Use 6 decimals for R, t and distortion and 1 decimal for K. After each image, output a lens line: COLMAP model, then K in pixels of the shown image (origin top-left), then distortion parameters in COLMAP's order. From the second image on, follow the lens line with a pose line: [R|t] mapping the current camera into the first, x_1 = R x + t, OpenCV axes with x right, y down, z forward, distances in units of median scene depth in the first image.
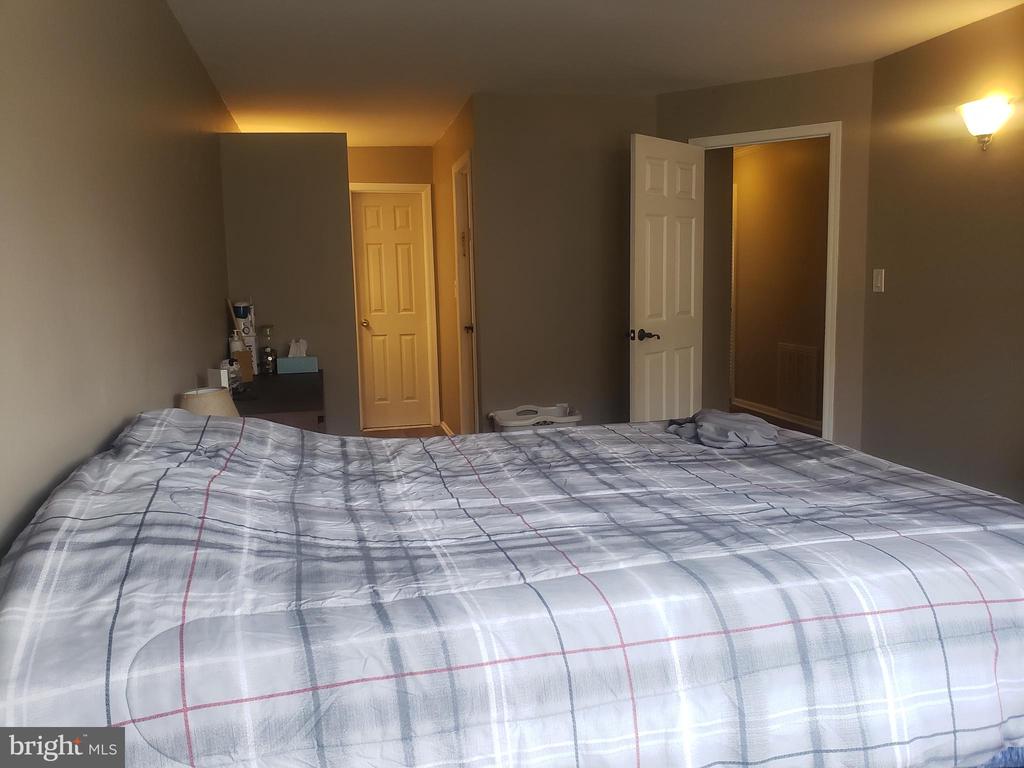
lens RADIAL K [[769.4, 0, 514.3], [0, 769.4, 383.9], [0, 0, 1]] dist [0.016603, -0.004731]
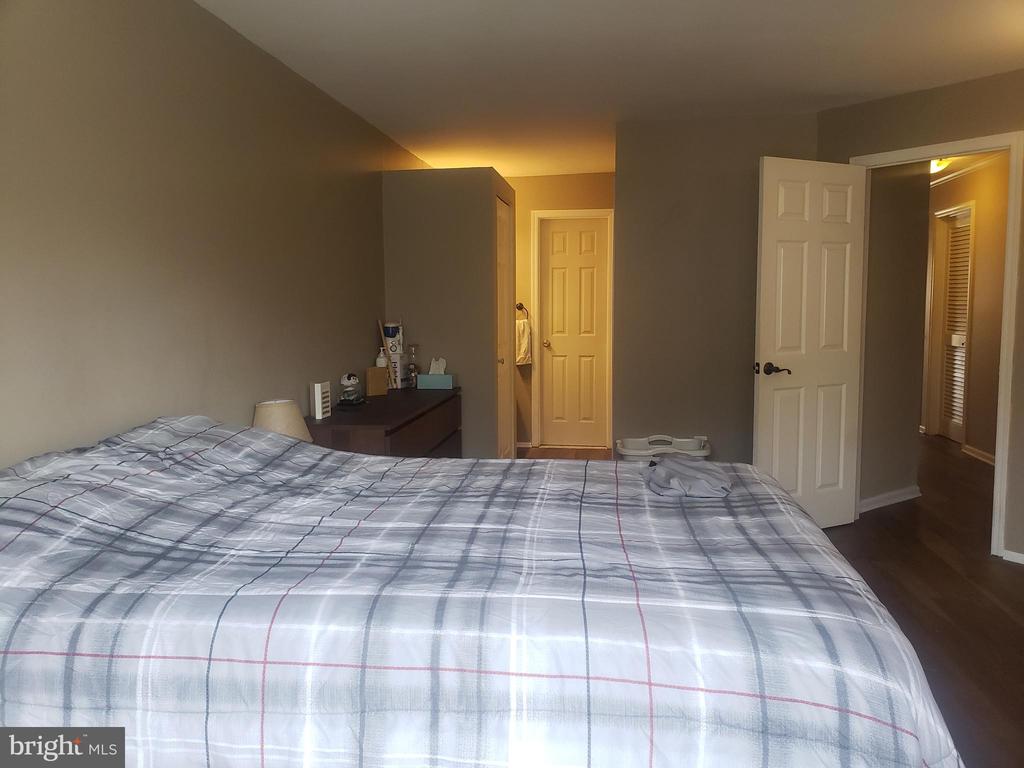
lens RADIAL K [[769.4, 0, 514.3], [0, 769.4, 383.9], [0, 0, 1]] dist [0.016603, -0.004731]
pose [[0.944959, 0.052412, -0.322964, 0.632255], [-0.060387, 0.998067, -0.014715, -0.046356], [0.321568, 0.033408, 0.946297, 0.052852]]
